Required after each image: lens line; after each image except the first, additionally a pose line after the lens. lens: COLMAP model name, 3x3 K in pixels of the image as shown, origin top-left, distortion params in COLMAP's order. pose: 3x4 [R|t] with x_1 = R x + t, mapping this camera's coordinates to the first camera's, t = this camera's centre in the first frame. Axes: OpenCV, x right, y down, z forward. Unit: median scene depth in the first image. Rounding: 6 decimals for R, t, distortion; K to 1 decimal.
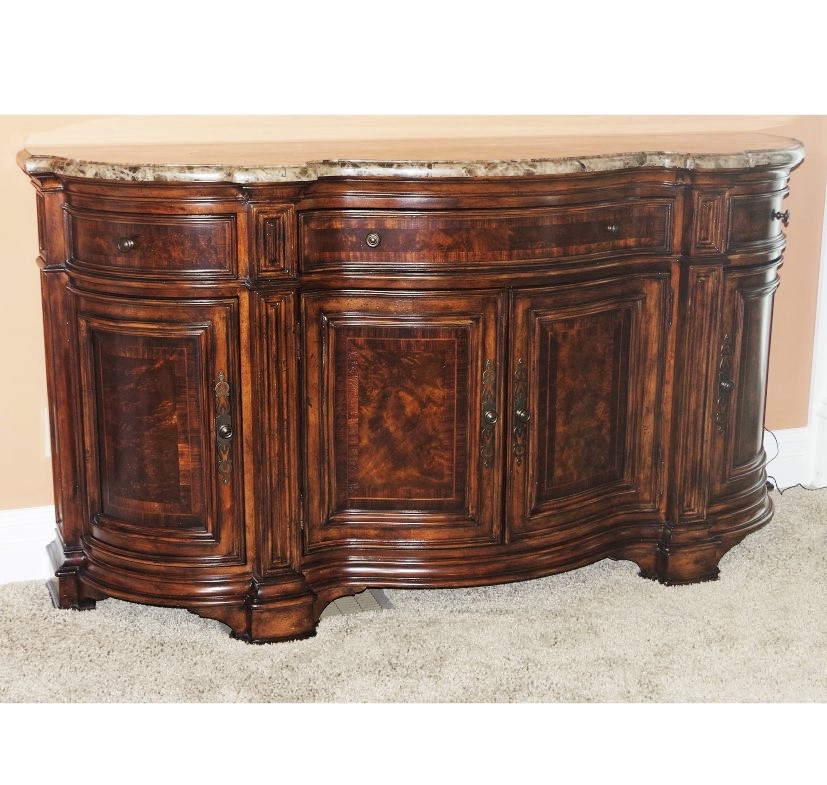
lens RADIAL K [[1409.2, 0, 413.5], [0, 1409.2, 392.5], [0, 0, 1]] dist [0.004513, 0.013549]
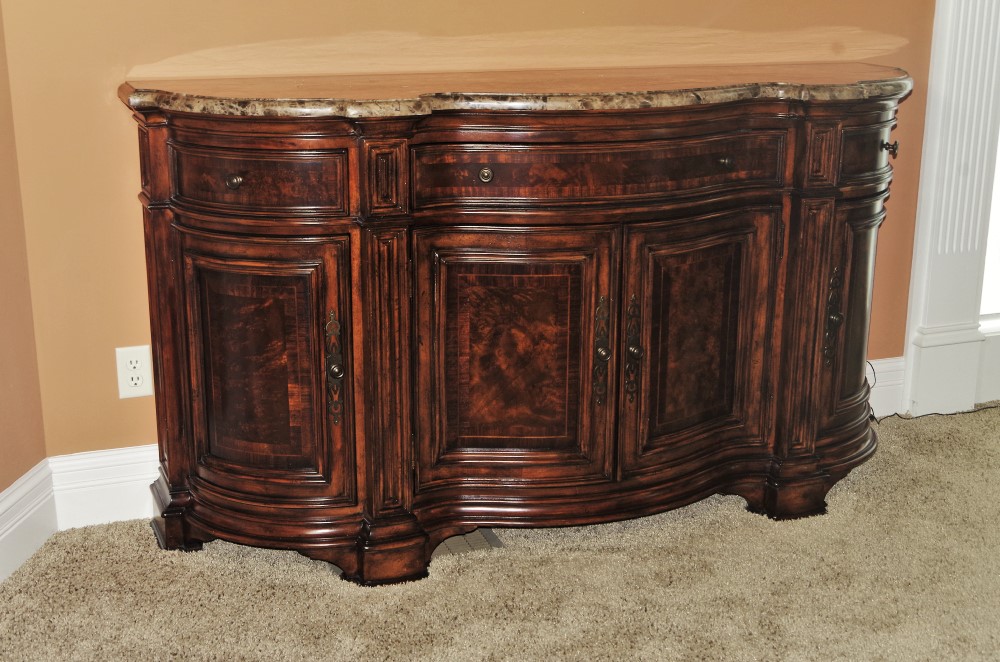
lens RADIAL K [[1354.3, 0, 485.8], [0, 1354.3, 338.2], [0, 0, 1]] dist [-0.009367, 0.032744]
pose [[0.999905, -0.005515, 0.012660, -0.040405], [0.005229, 0.999732, 0.022532, -0.015625], [-0.012781, -0.022464, 0.999666, 0.056412]]
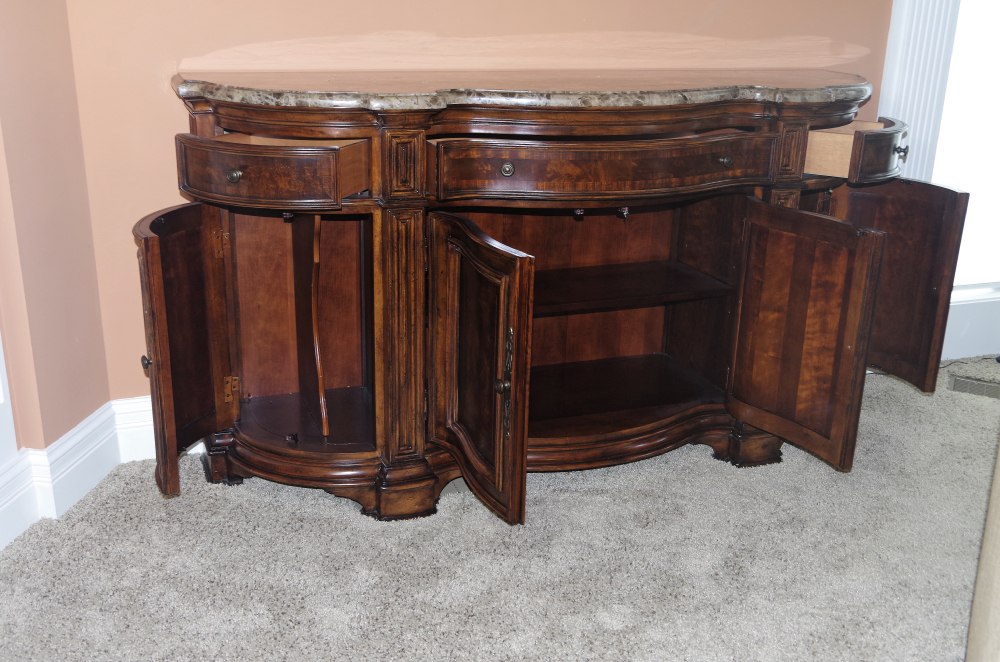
lens RADIAL K [[1056.4, 0, 486.0], [0, 1056.4, 342.4], [0, 0, 1]] dist [-0.003859, 0.009789]
pose [[0.999867, 0.015972, 0.003404, -0.034983], [-0.016186, 0.996927, 0.076646, -0.031138], [-0.002169, -0.076691, 0.997053, 0.162335]]
